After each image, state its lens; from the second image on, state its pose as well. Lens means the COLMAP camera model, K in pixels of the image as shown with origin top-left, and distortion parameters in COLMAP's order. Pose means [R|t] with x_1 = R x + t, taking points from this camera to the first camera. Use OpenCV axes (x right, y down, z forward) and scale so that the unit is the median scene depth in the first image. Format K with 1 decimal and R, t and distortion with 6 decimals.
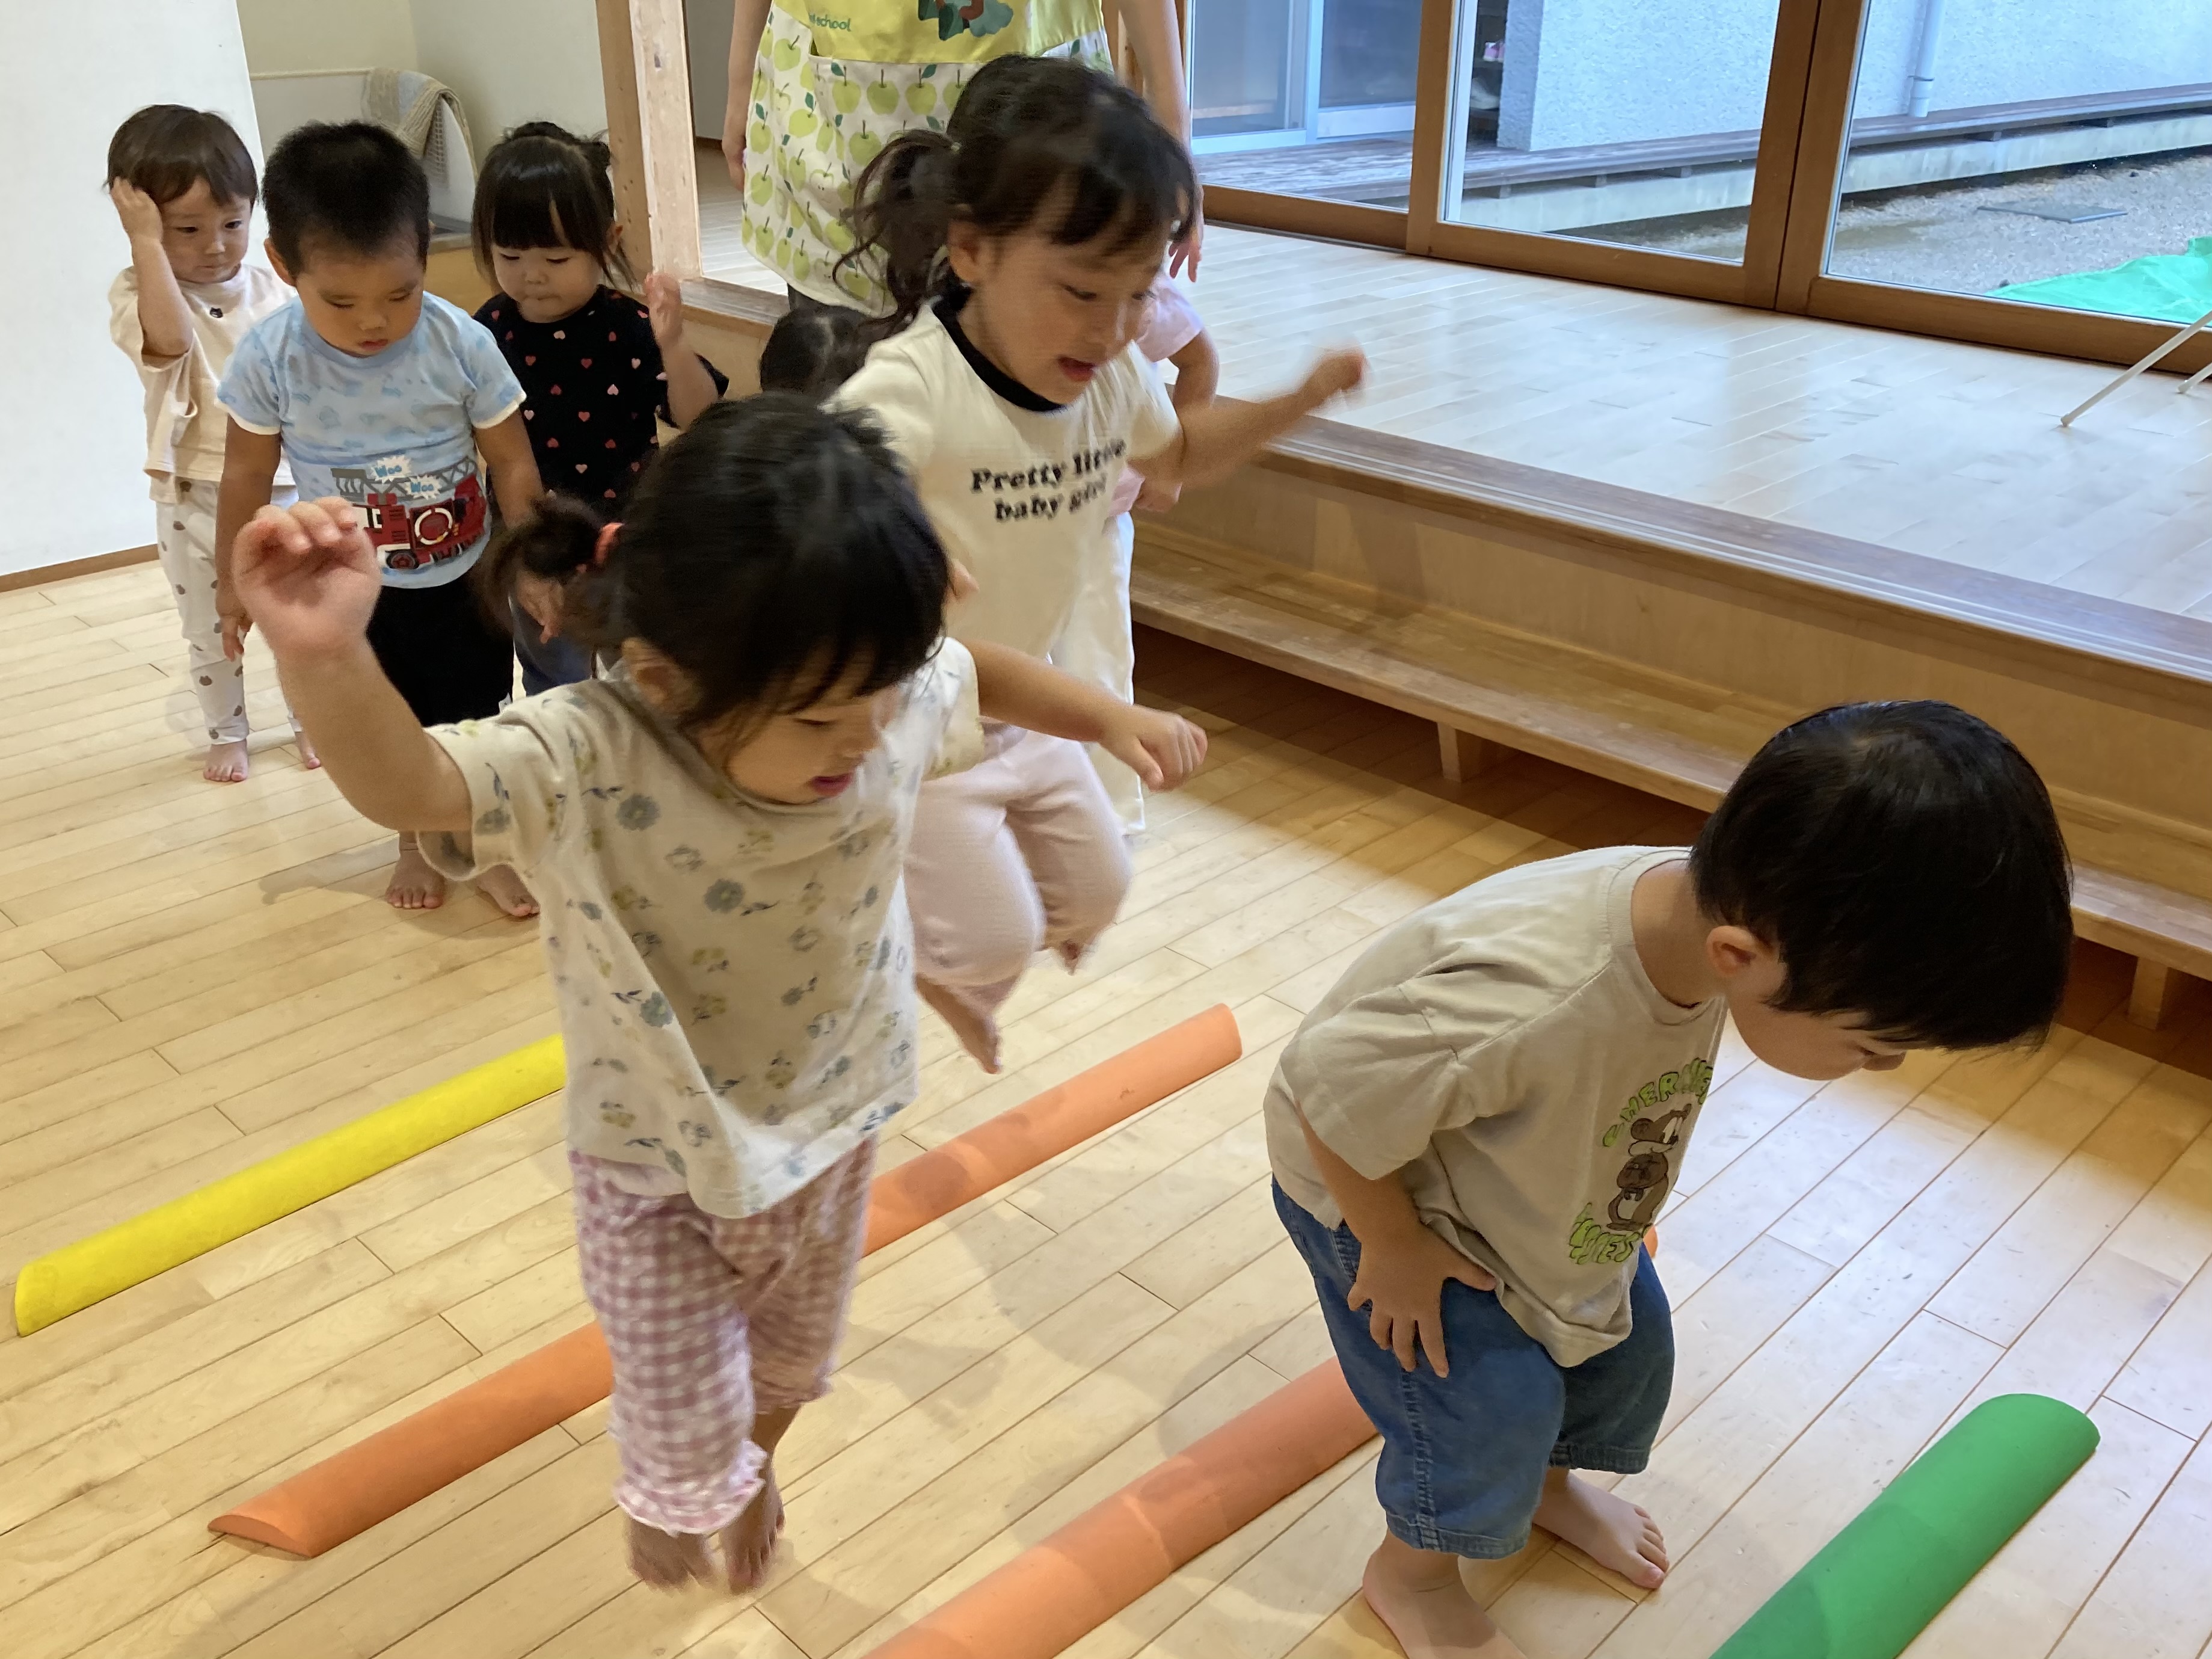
lens RADIAL K [[2152.1, 0, 1075.2], [0, 2152.1, 829.6], [0, 0, 1]] dist [0.002879, 0.005359]
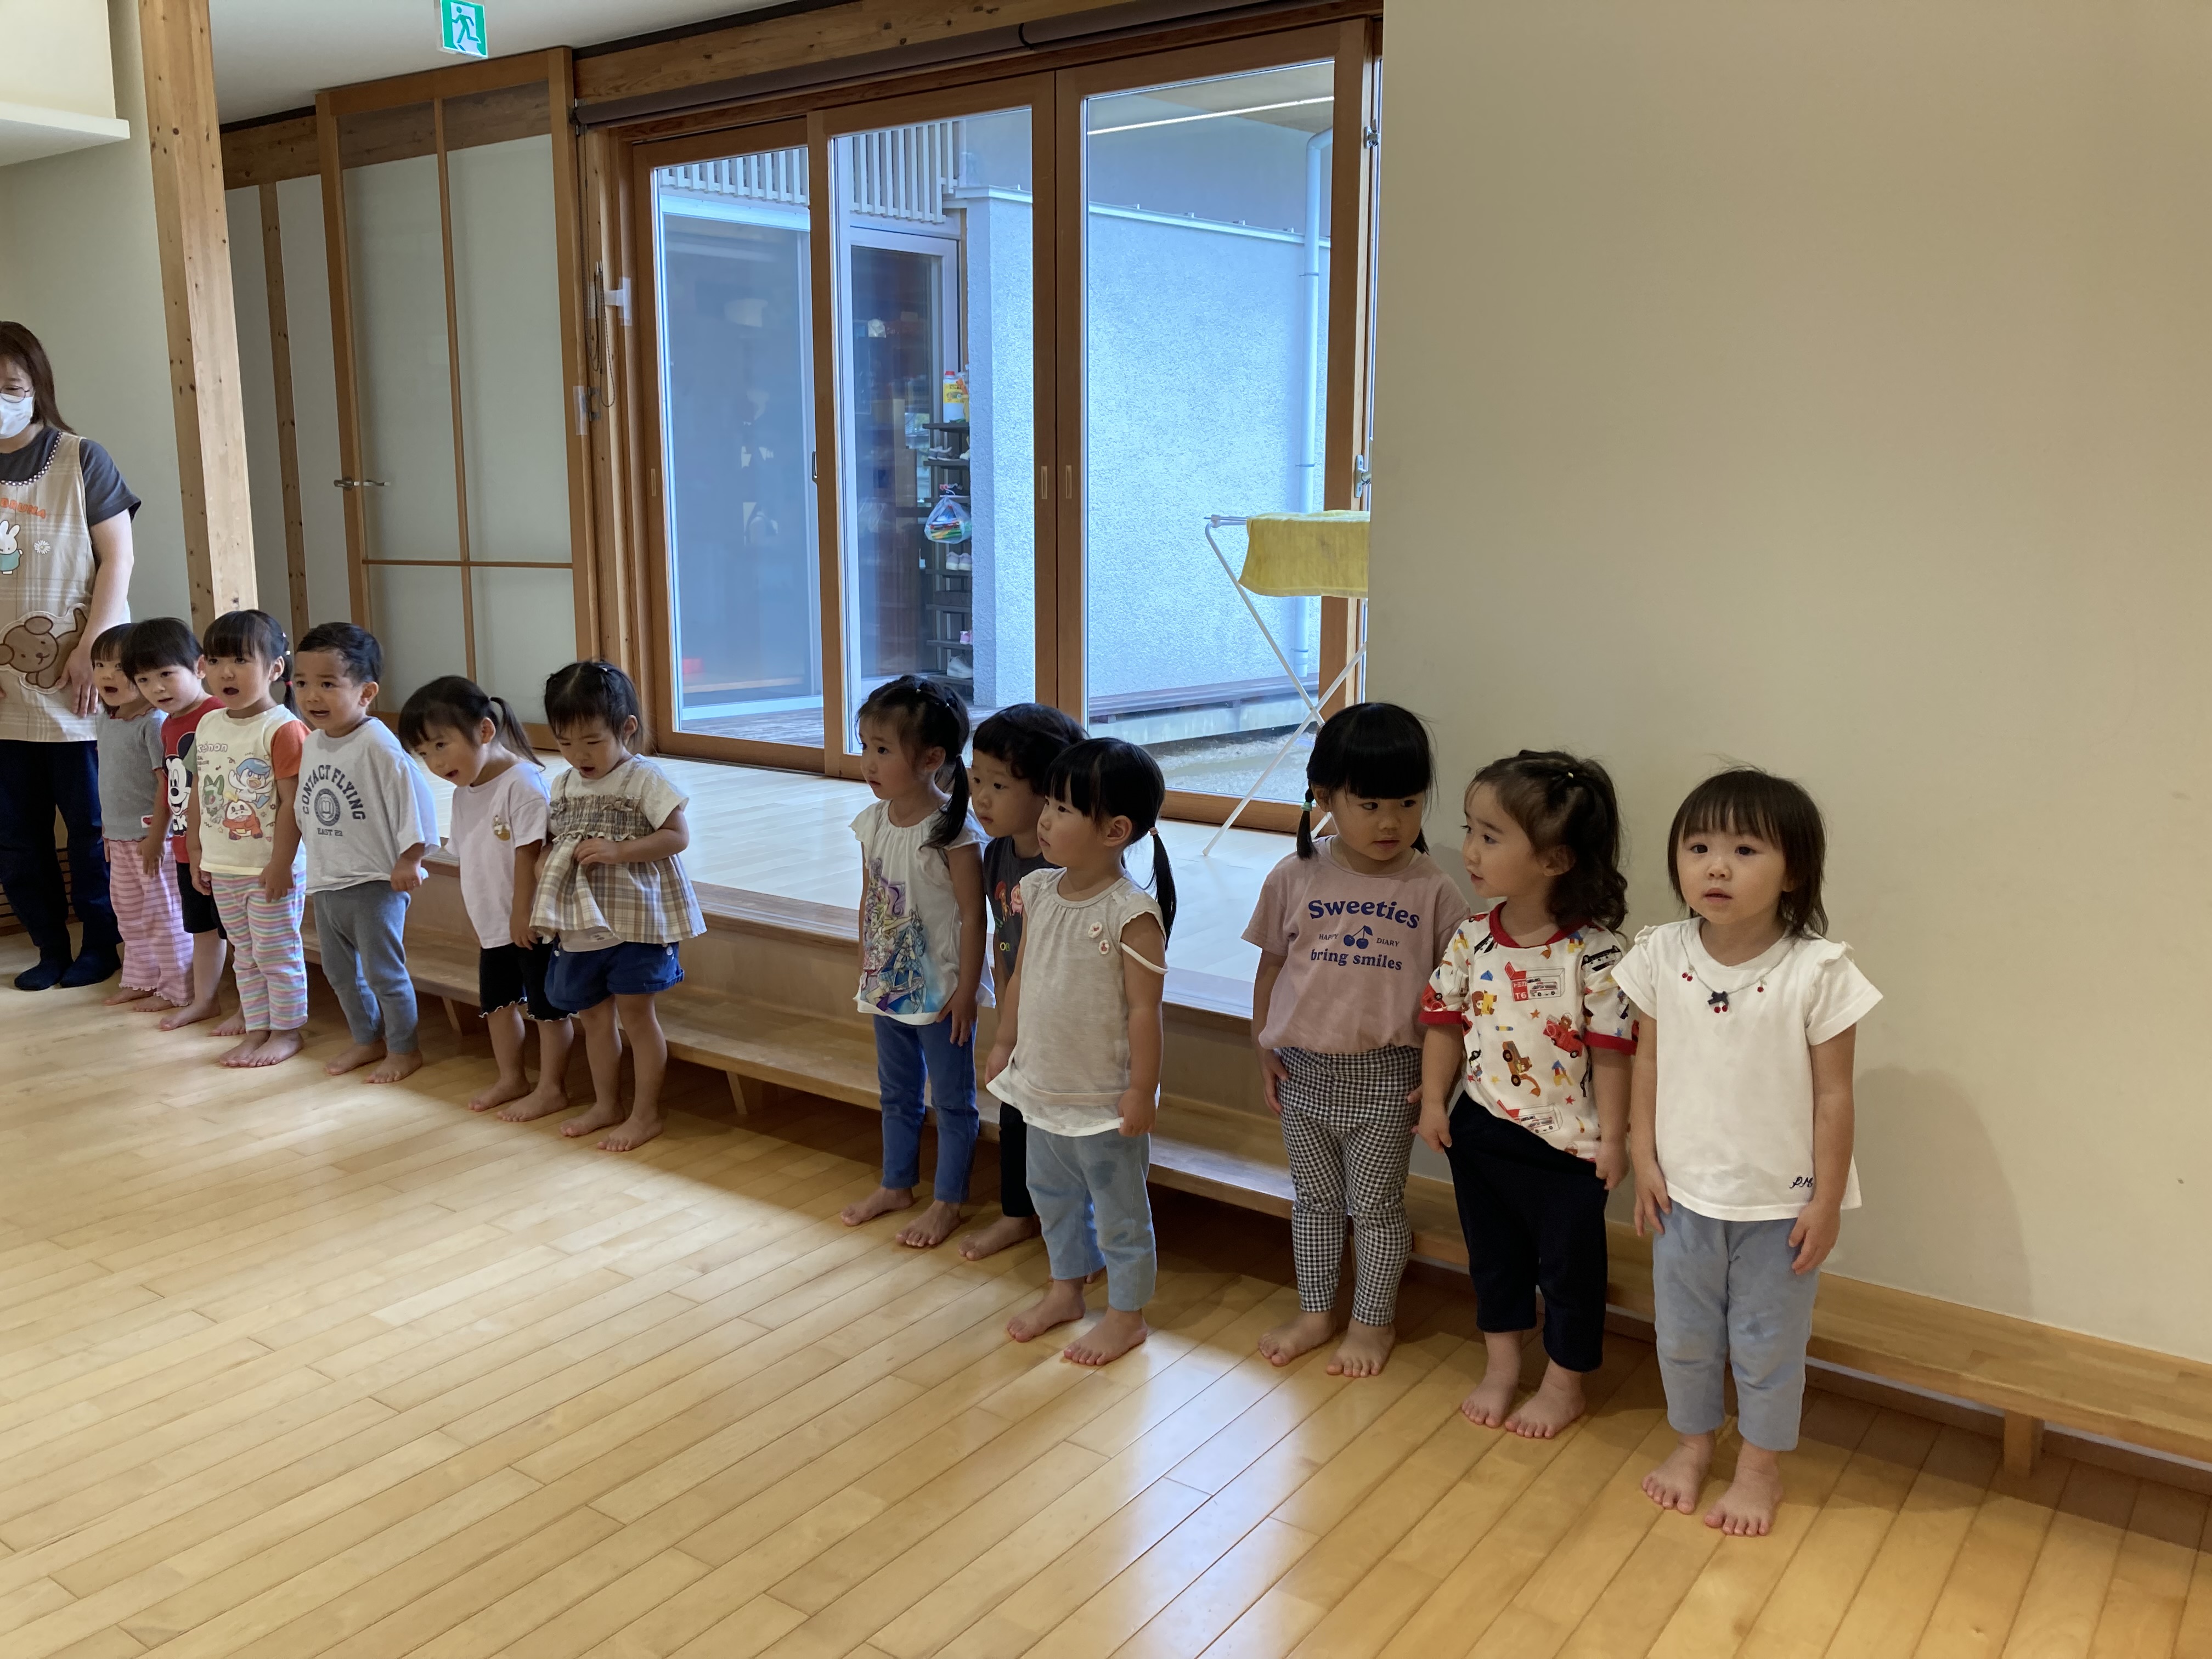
lens RADIAL K [[1809.0, 0, 1106.0], [0, 1809.0, 829.5], [0, 0, 1]] dist [0.005561, 0.002205]
pose [[0.983205, -0.037237, 0.178665, 0.177175], [0.078883, 0.969503, -0.232037, 0.083496], [-0.164576, 0.242233, 0.956158, -0.228077]]
